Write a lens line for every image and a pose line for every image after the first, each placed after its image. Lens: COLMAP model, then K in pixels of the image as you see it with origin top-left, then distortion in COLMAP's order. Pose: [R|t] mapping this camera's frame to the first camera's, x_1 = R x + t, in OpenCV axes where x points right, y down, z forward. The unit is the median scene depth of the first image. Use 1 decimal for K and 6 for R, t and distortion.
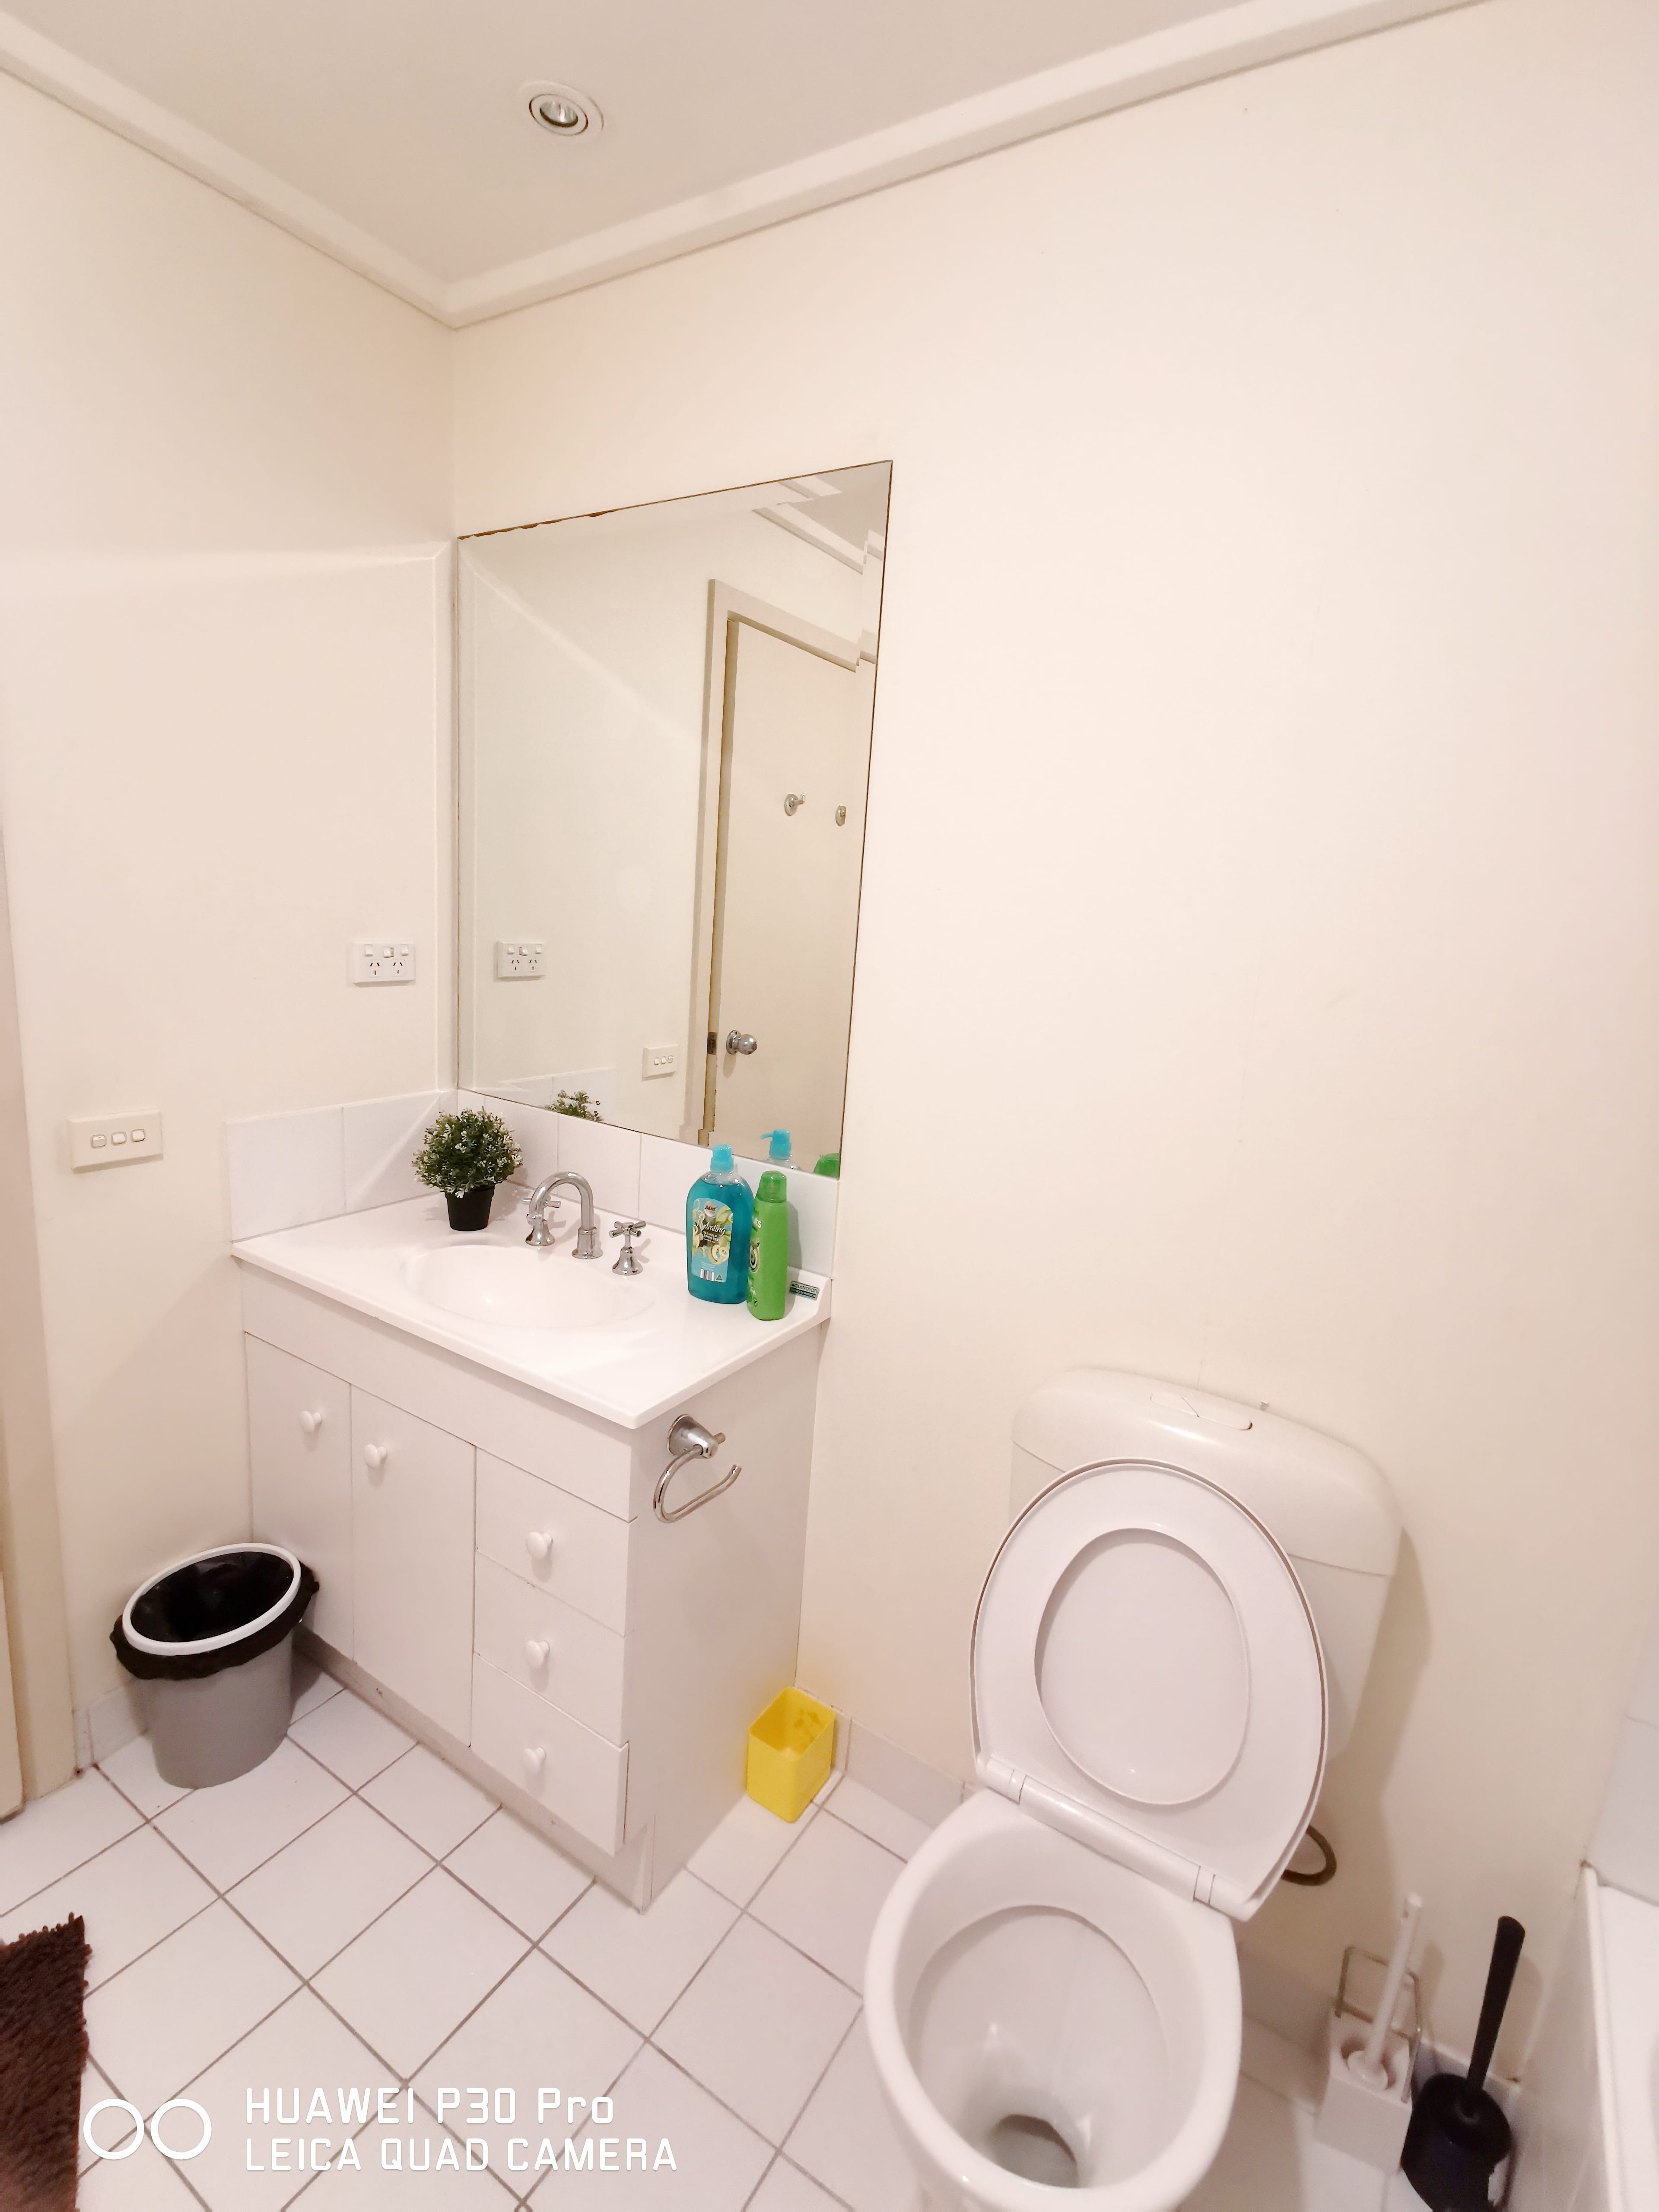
lens RADIAL K [[1027.1, 0, 830.1], [0, 1027.1, 1097.3], [0, 0, 1]] dist [0.006222, 0.001843]
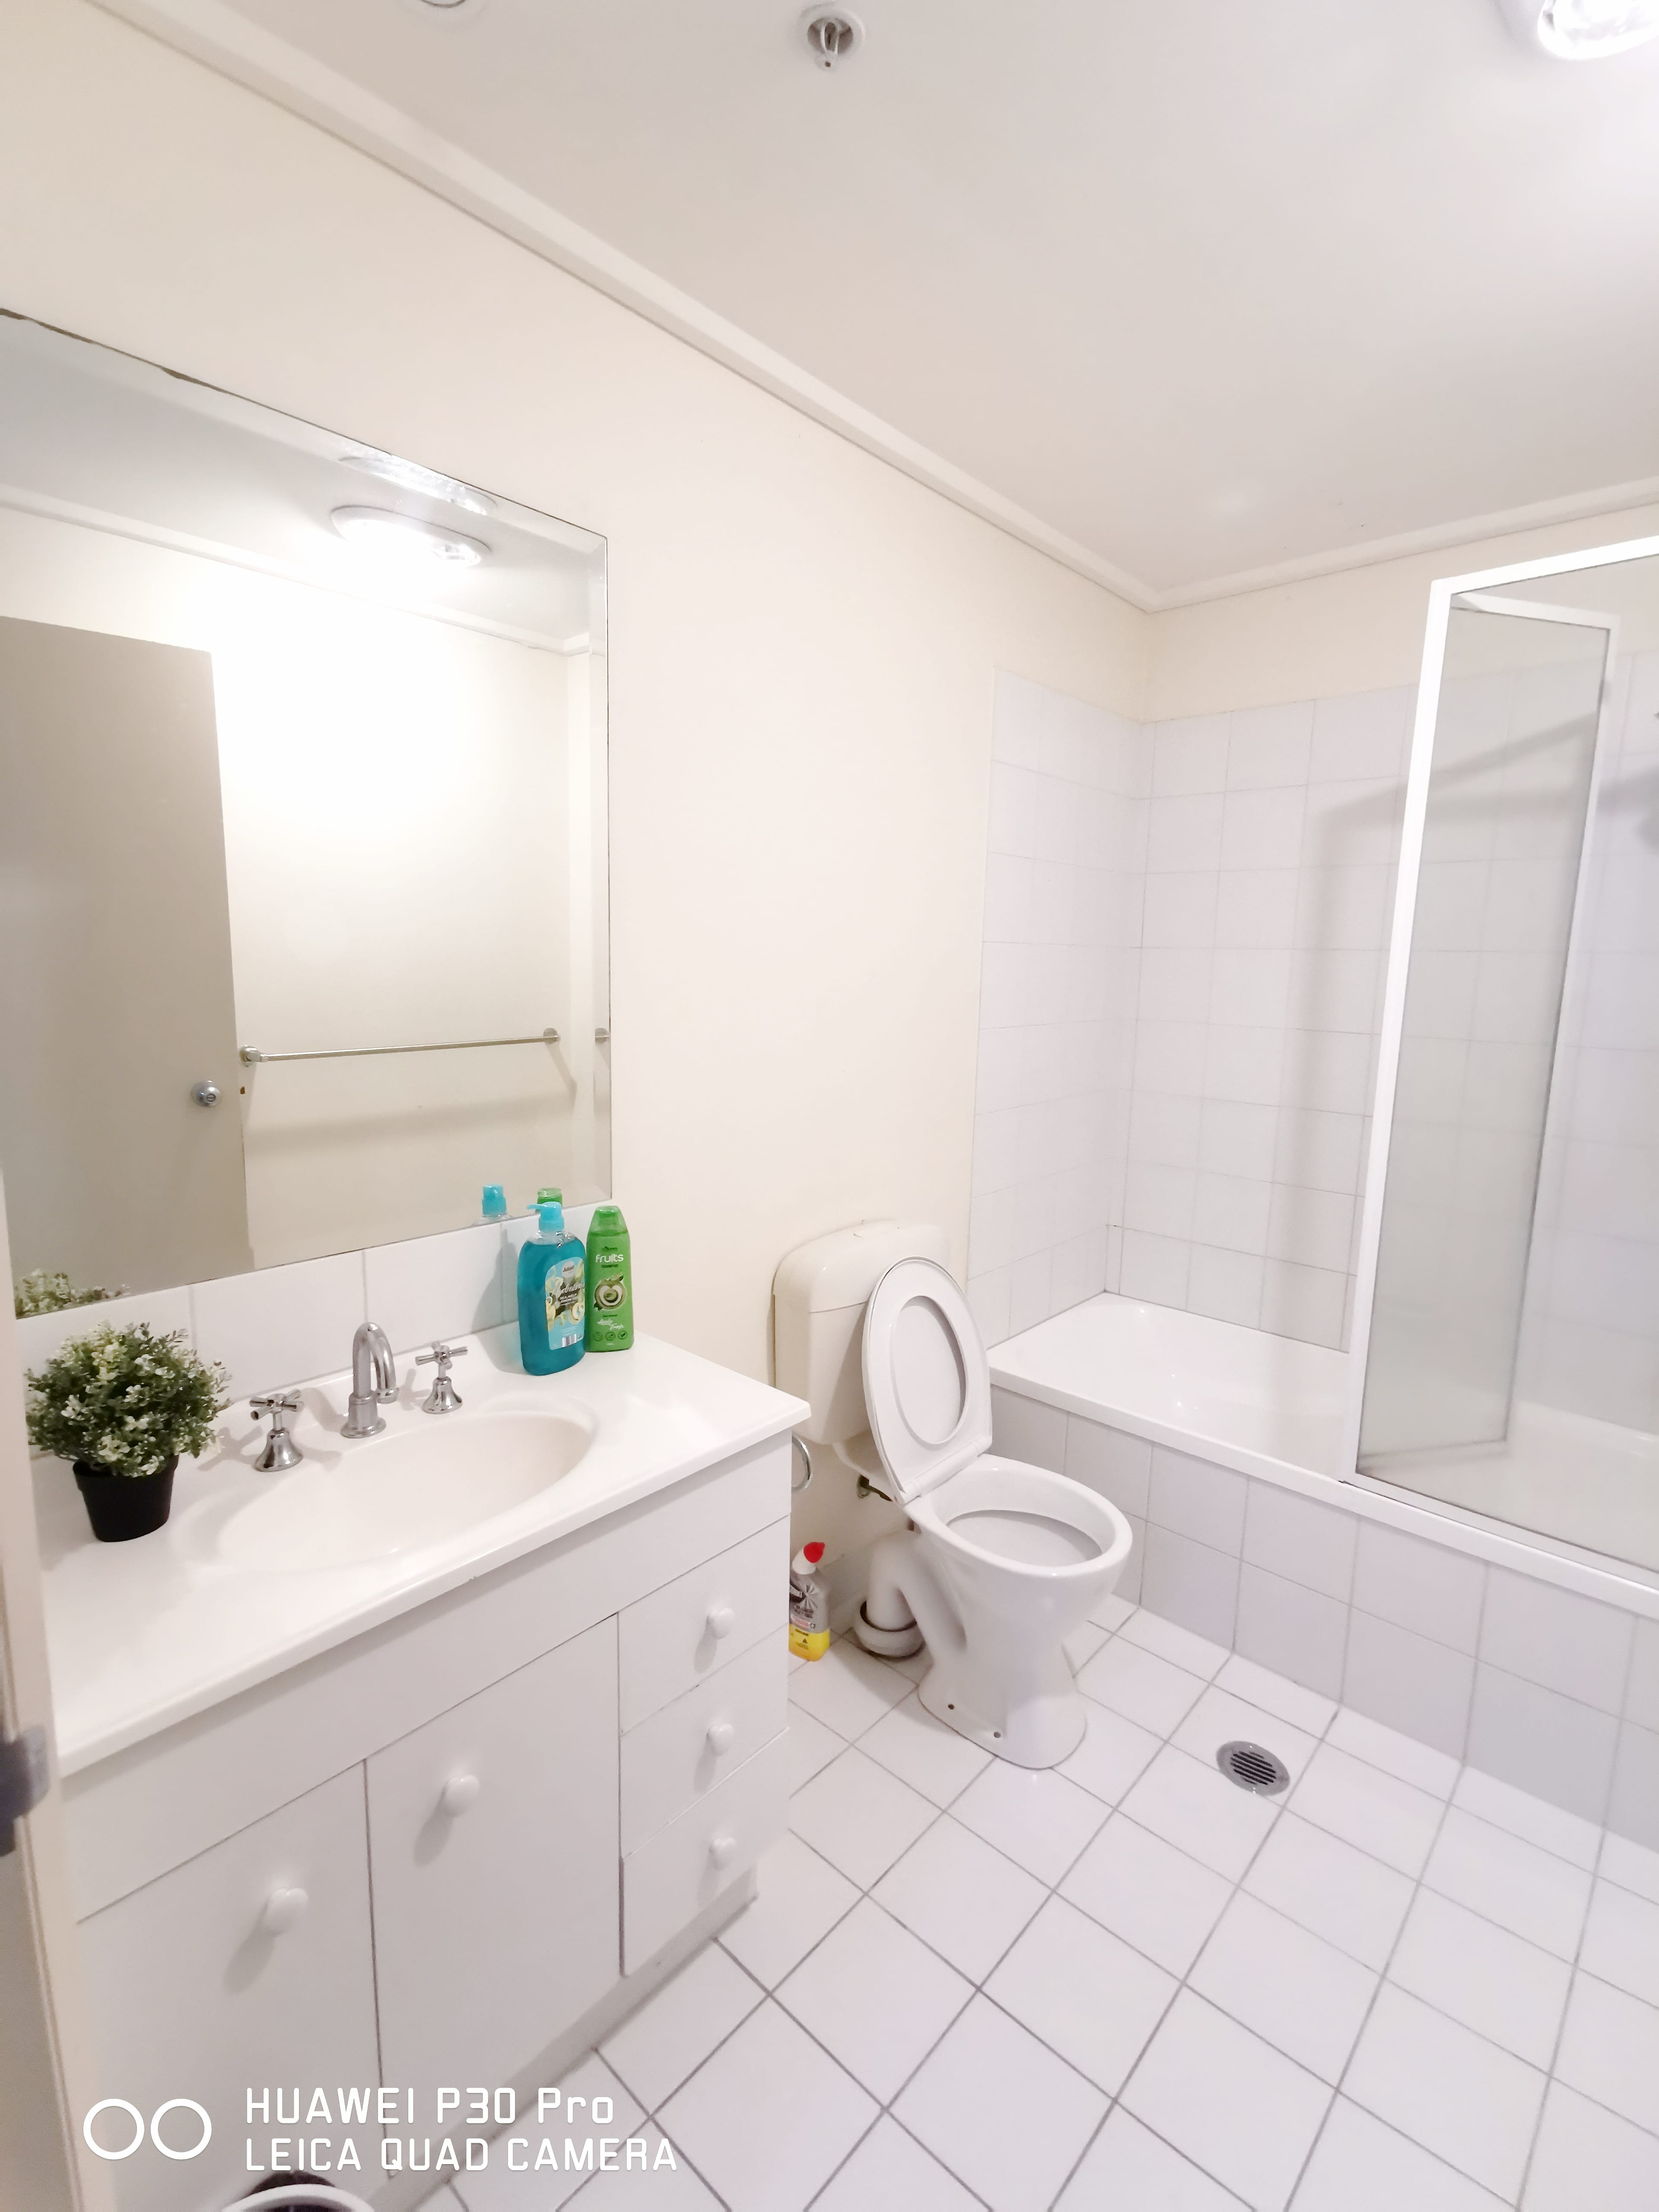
lens RADIAL K [[1027.1, 0, 830.1], [0, 1027.1, 1097.3], [0, 0, 1]] dist [0.006222, 0.001843]
pose [[0.166790, -0.209190, 0.963546, -0.991062], [0.179117, 0.967403, 0.179023, -0.177307], [-0.969587, 0.142728, 0.198822, 0.579681]]
